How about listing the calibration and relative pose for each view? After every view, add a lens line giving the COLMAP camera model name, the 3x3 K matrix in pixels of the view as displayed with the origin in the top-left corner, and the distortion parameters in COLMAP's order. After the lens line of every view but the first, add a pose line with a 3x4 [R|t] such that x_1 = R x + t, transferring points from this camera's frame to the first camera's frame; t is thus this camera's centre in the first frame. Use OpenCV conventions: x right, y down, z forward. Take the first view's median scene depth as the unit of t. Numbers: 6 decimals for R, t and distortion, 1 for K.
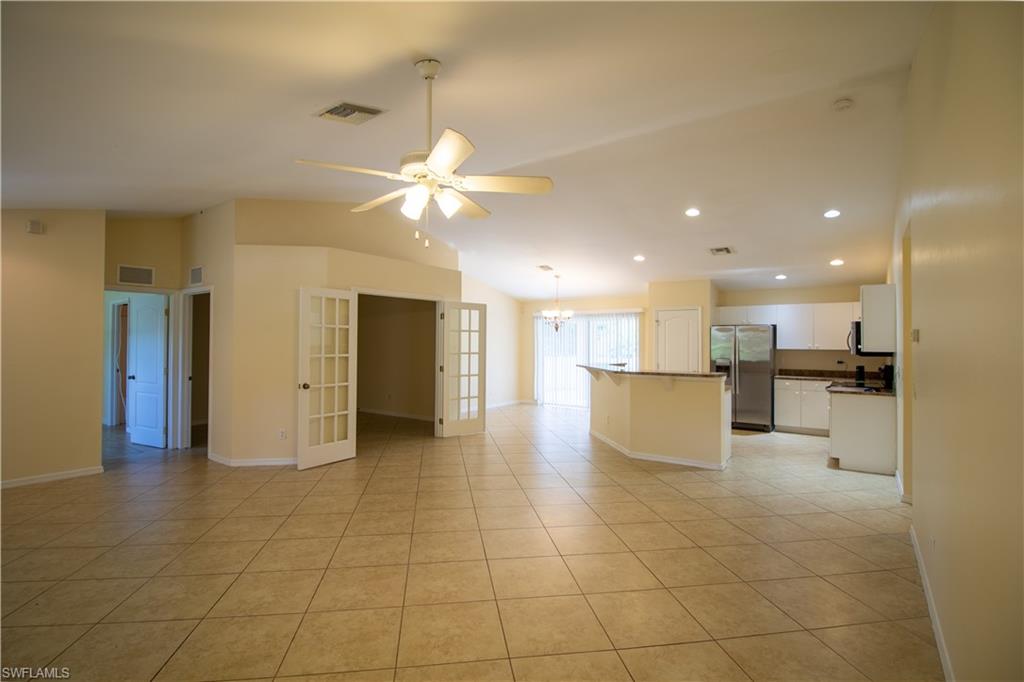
lens RADIAL K [[484.1, 0, 507.4], [0, 484.1, 338.7], [0, 0, 1]] dist [-0.000758, -0.001007]
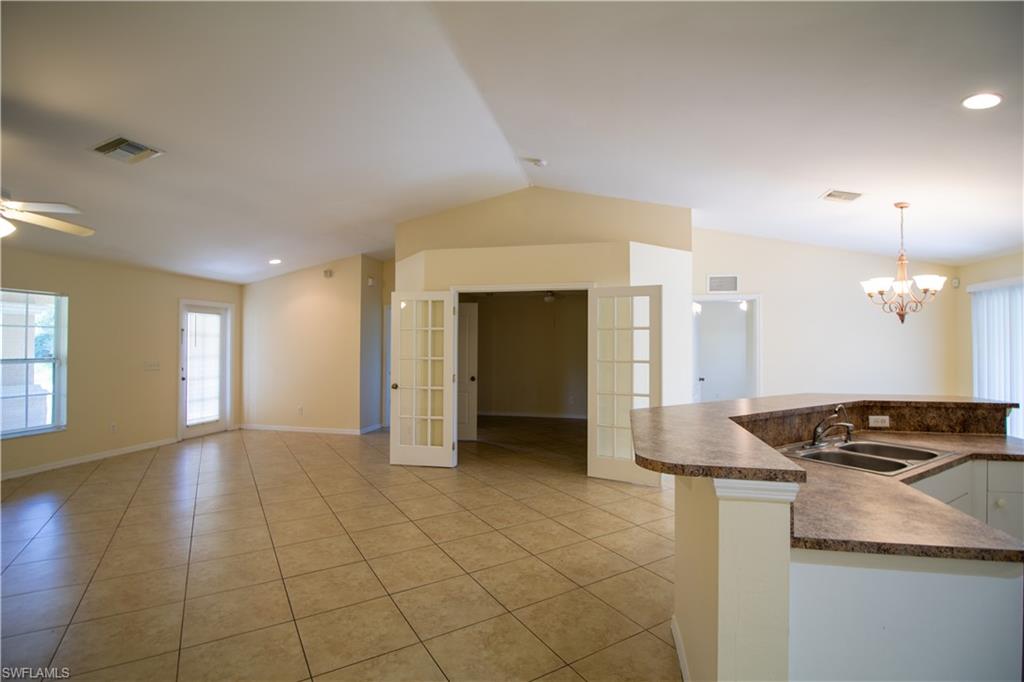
lens RADIAL K [[487.6, 0, 509.9], [0, 487.6, 335.4], [0, 0, 1]] dist [-0.014758, -0.000963]
pose [[0.391884, -0.014953, -0.919893, 0.491974], [0.006809, 0.999888, -0.013353, 0.001954], [0.919989, -0.001031, 0.391942, 0.598520]]
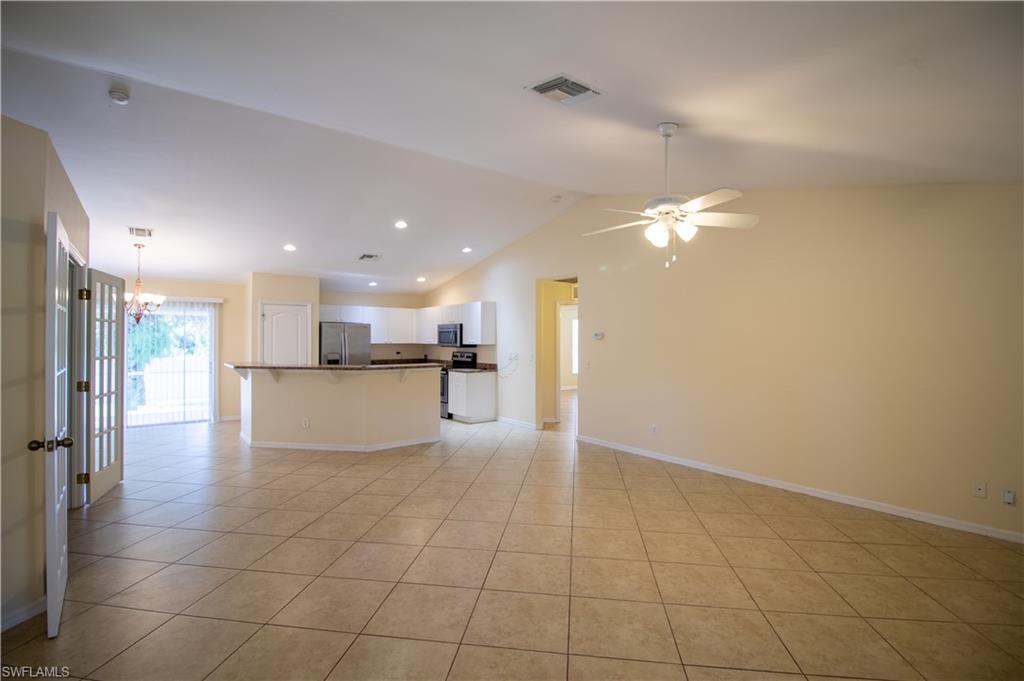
lens RADIAL K [[472.3, 0, 512.0], [0, 472.3, 340.5], [0, 0, 1]] dist [-0.014705, -0.000668]
pose [[0.289396, -0.007753, 0.957178, -0.508488], [-0.008831, 0.999903, 0.010769, -0.002051], [-0.957169, -0.011570, 0.289299, 0.354372]]
